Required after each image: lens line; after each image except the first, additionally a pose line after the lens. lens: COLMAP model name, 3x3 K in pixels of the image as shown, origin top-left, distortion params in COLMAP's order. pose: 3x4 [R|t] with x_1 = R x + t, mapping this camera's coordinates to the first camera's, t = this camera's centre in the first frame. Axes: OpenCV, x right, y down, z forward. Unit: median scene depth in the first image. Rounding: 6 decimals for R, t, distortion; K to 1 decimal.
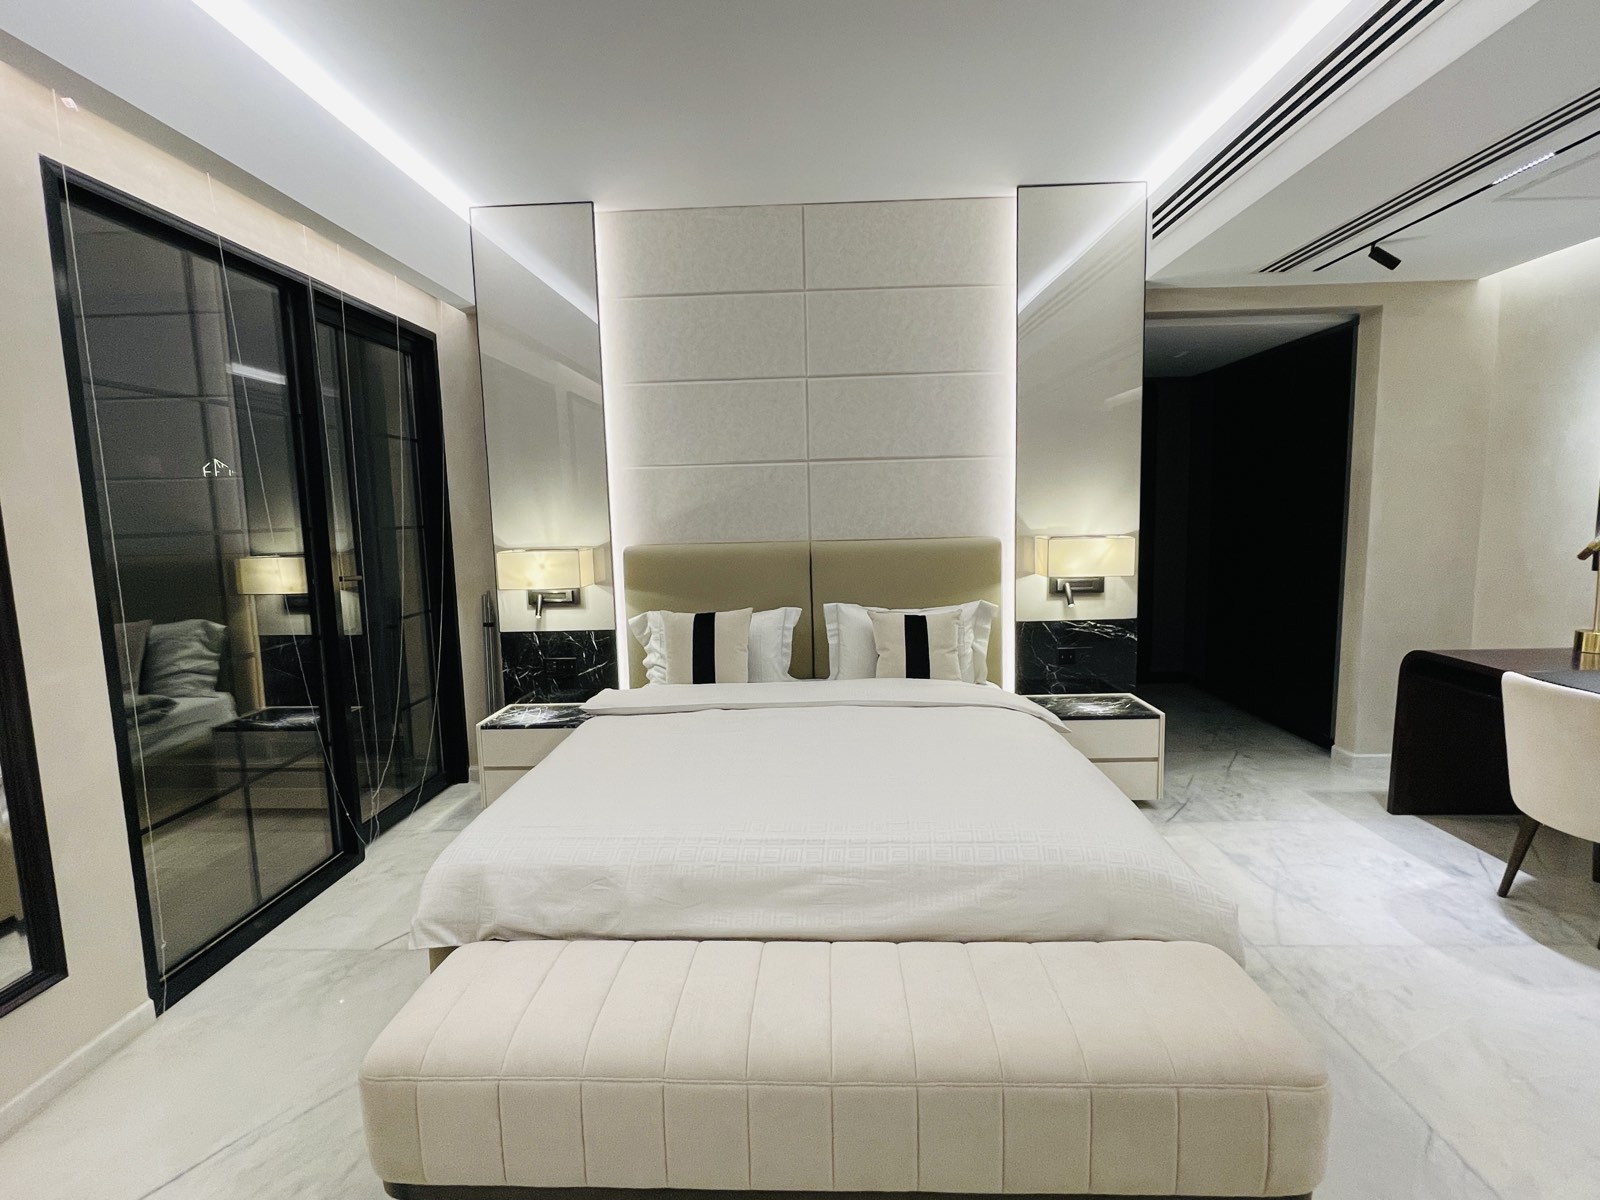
lens RADIAL K [[757.8, 0, 798.7], [0, 757.8, 601.0], [0, 0, 1]] dist [0.012967, 0.000029]
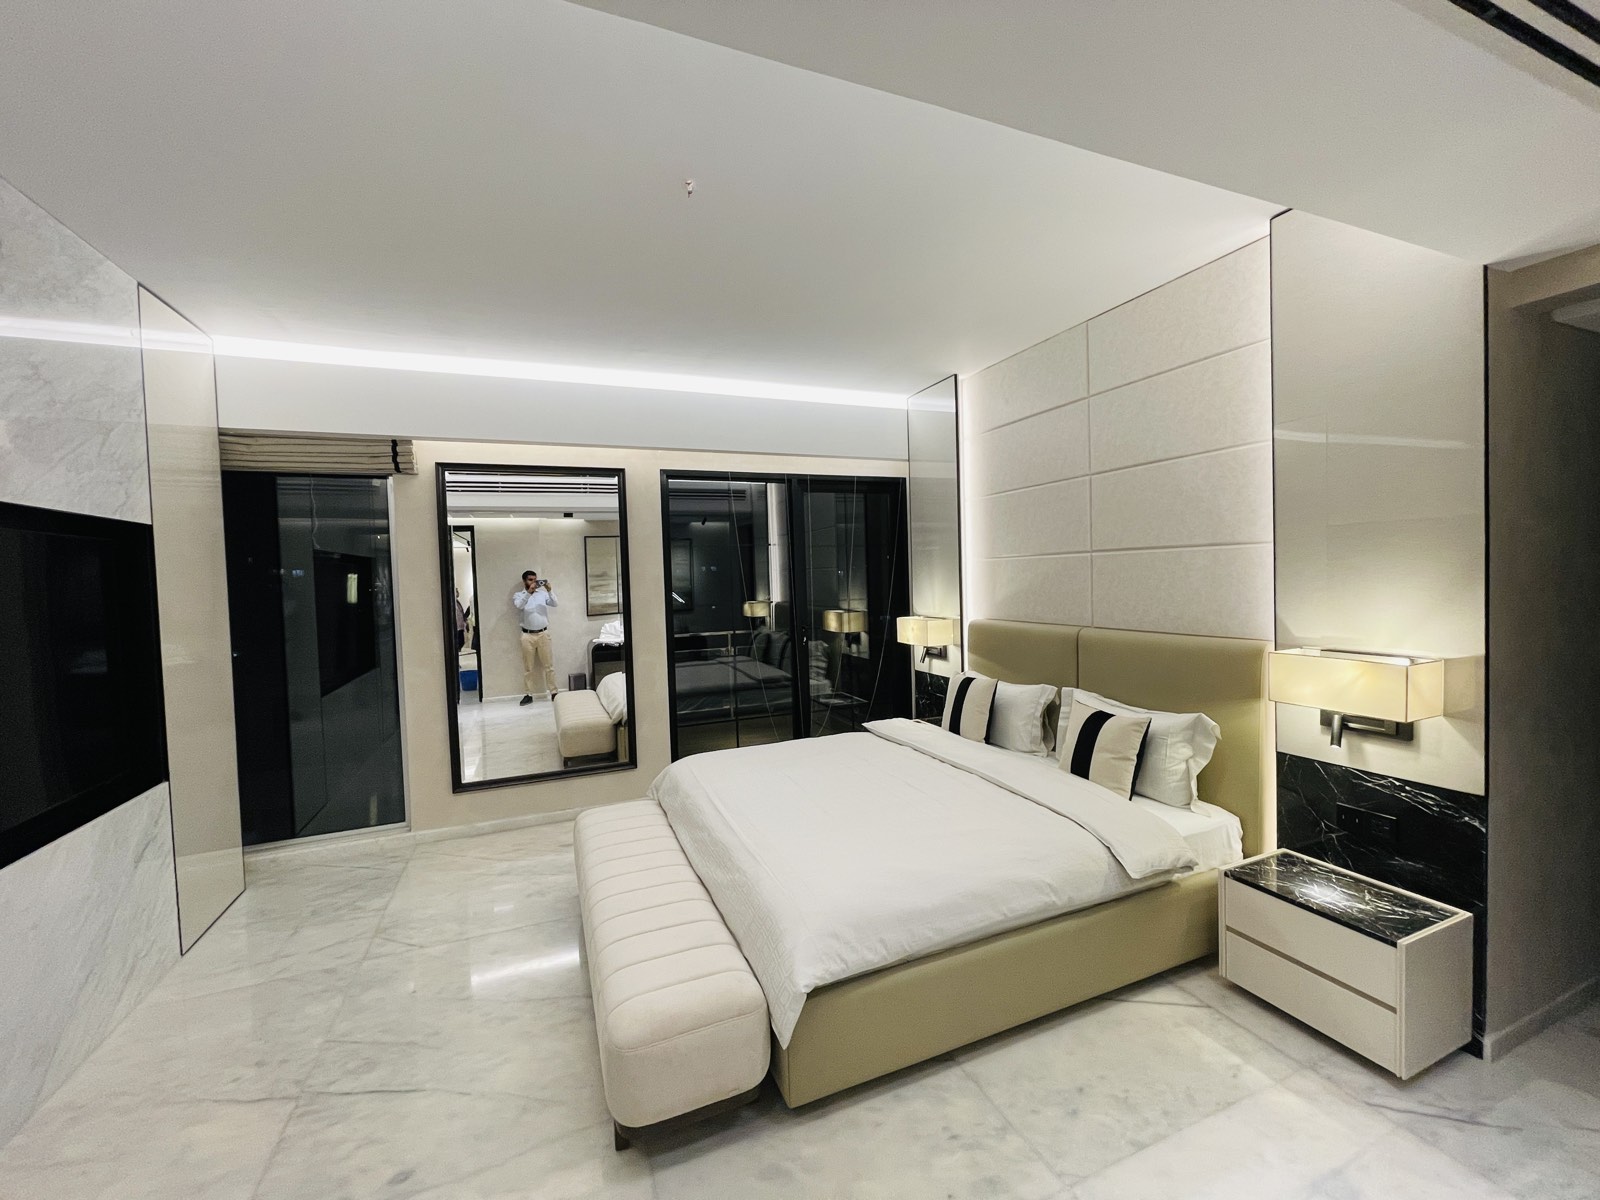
lens RADIAL K [[643.5, 0, 798.3], [0, 643.5, 601.1], [0, 0, 1]] dist [-0.001464, 0.001383]
pose [[0.407112, 0.048222, -0.912104, 0.686241], [-0.082795, 0.996443, 0.015726, -0.097507], [0.909618, 0.069115, 0.409656, 0.265076]]
